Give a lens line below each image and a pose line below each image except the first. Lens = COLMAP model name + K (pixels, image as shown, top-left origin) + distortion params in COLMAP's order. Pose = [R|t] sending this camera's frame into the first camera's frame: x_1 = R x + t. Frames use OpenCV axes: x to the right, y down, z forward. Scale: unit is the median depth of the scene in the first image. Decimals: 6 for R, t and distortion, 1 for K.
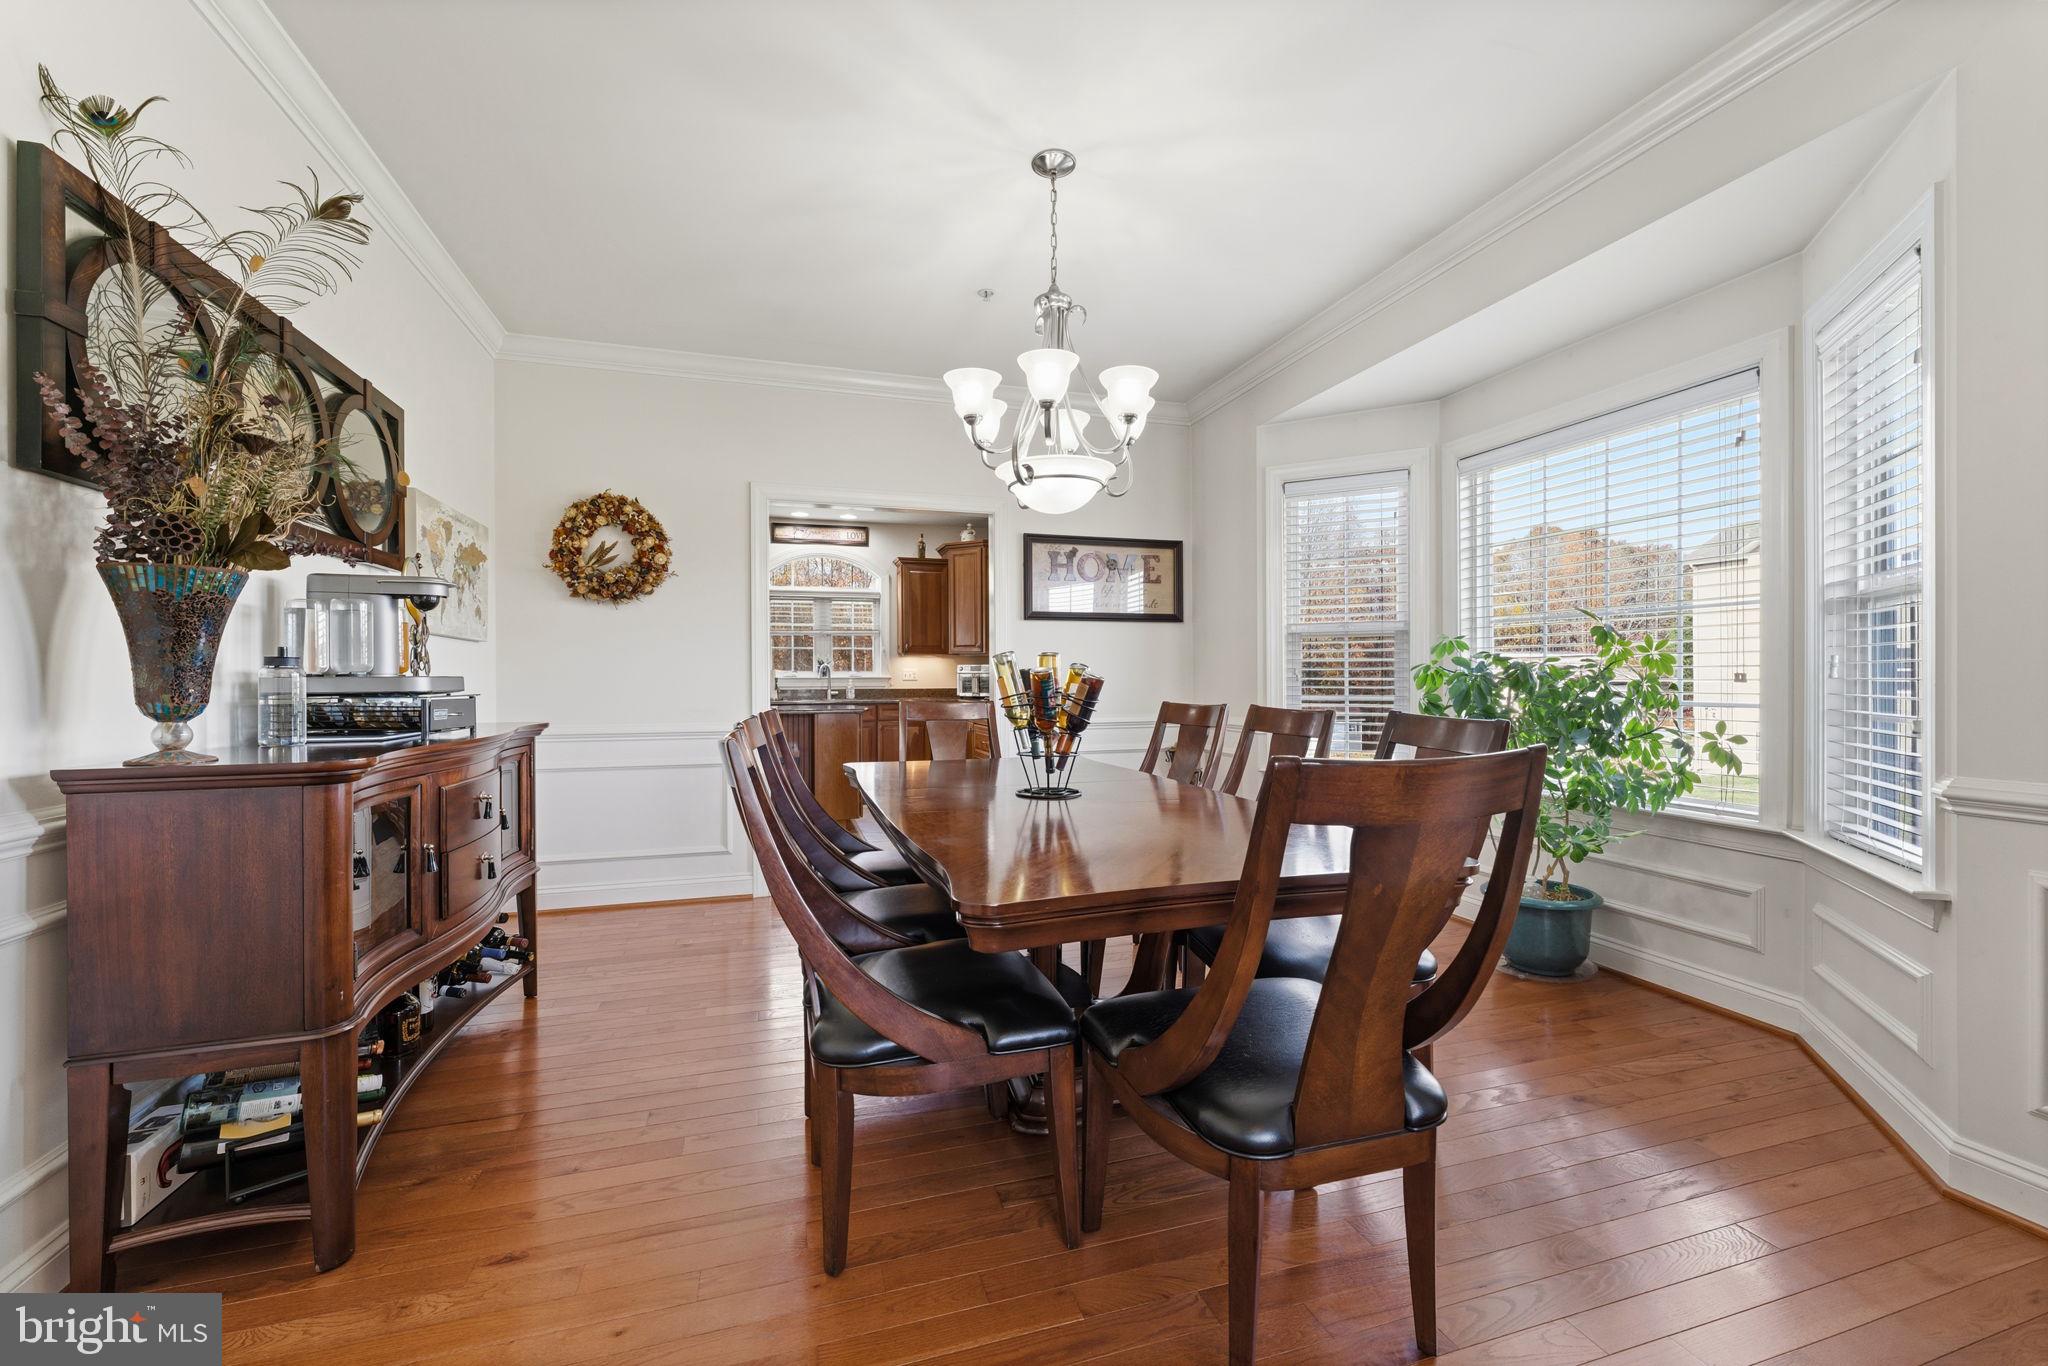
lens RADIAL K [[825.8, 0, 1024.1], [0, 825.8, 679.2], [0, 0, 1]] dist [-0.002612, -0.000397]
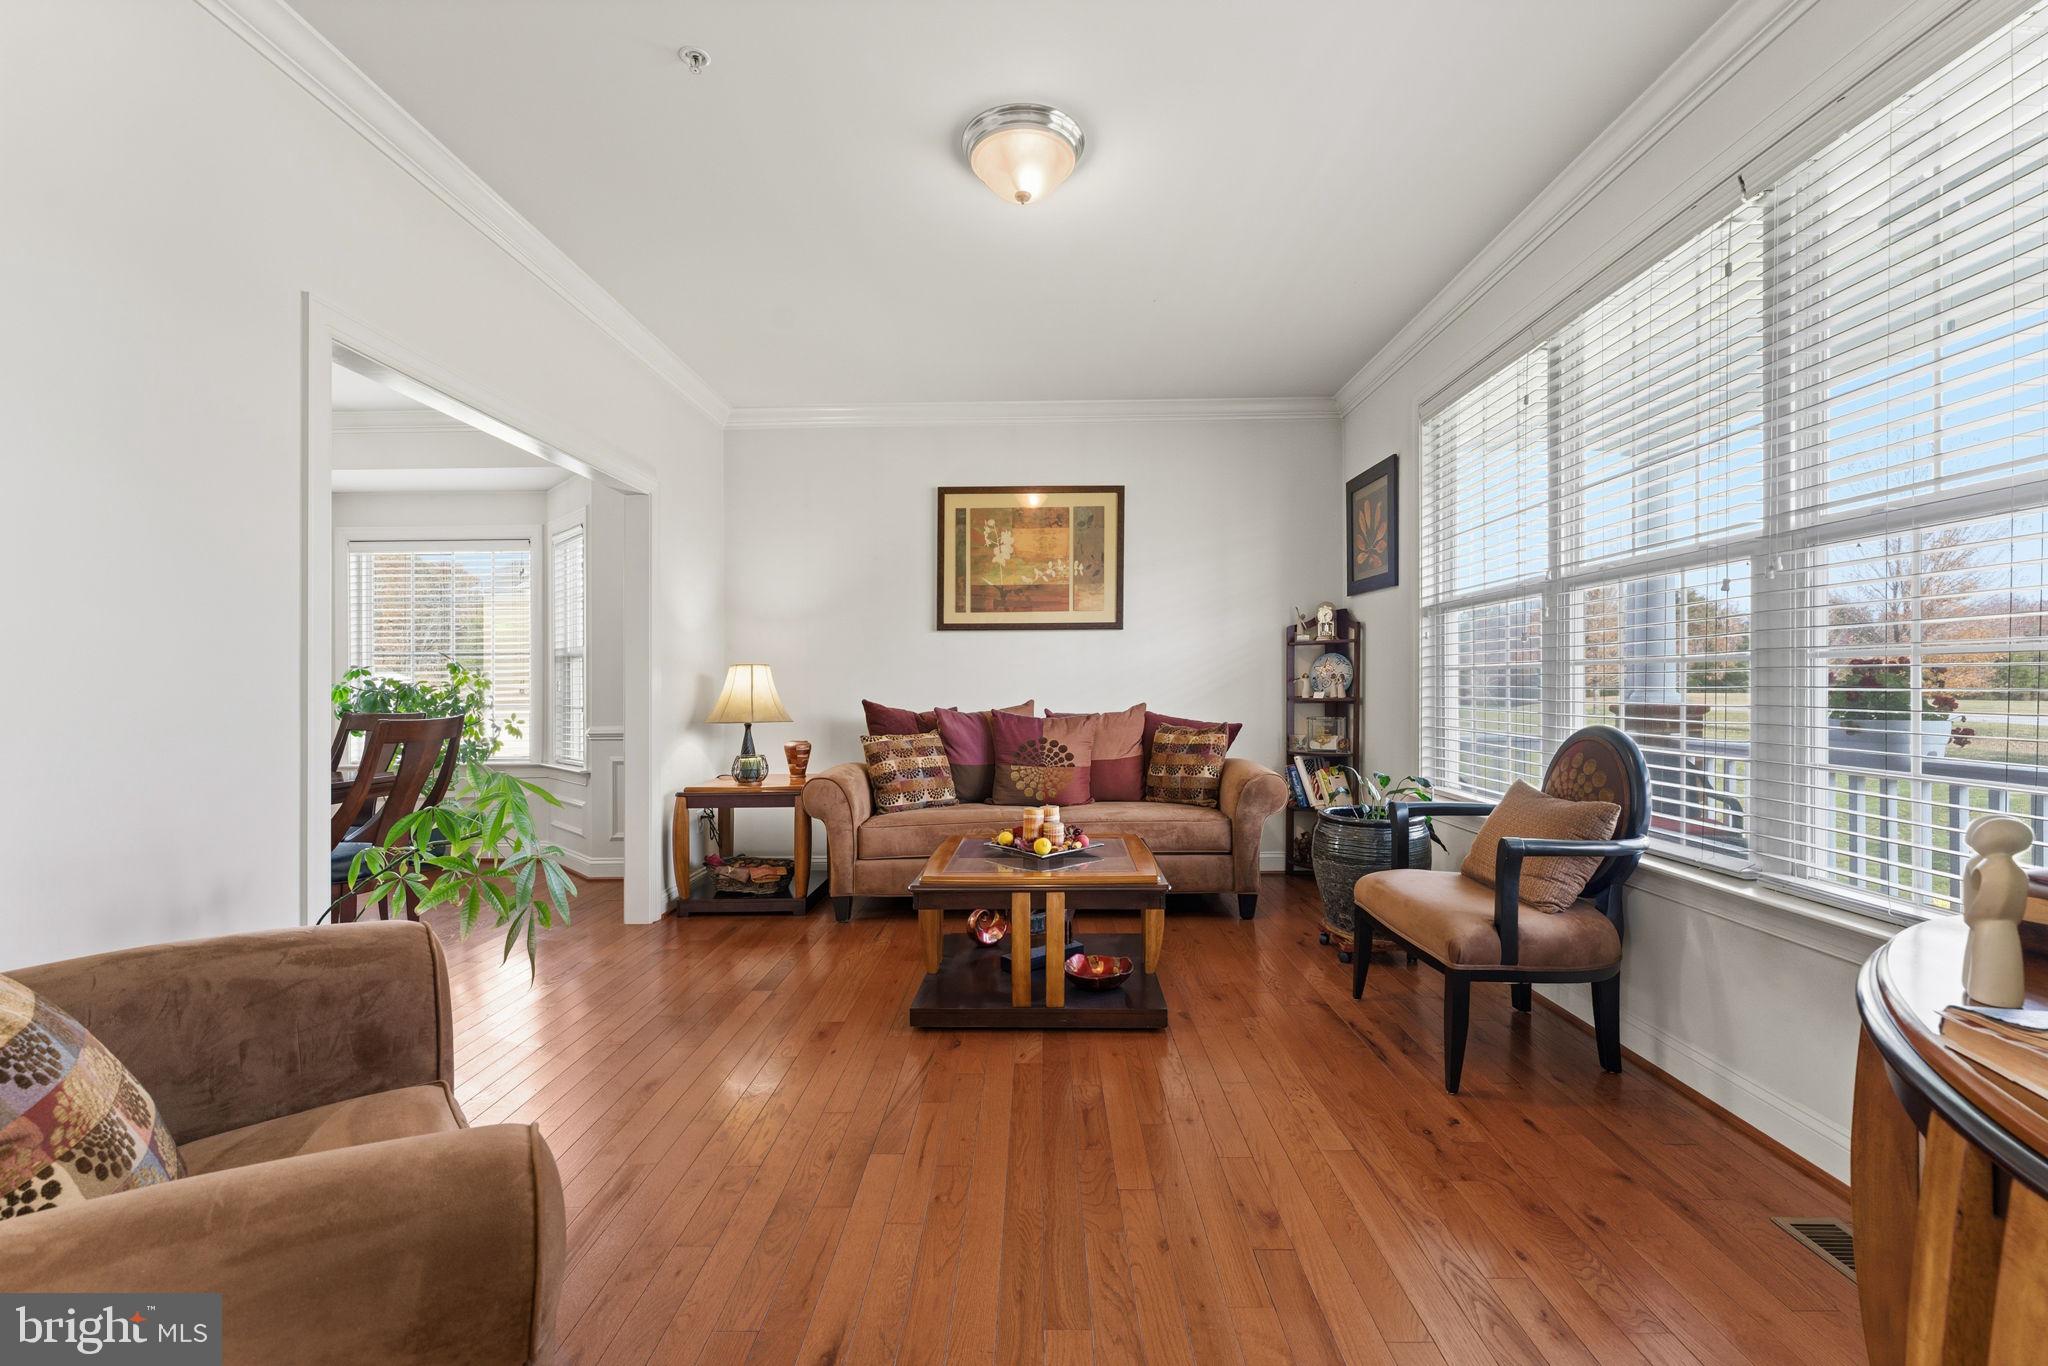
lens RADIAL K [[825.8, 0, 1023.7], [0, 825.8, 678.1], [0, 0, 1]] dist [-0.002612, -0.000397]
pose [[0.310103, 0.009363, 0.950657, -0.630398], [0.011263, 0.999845, -0.013522, 0.005831], [-0.950636, 0.014900, 0.309950, -0.747908]]
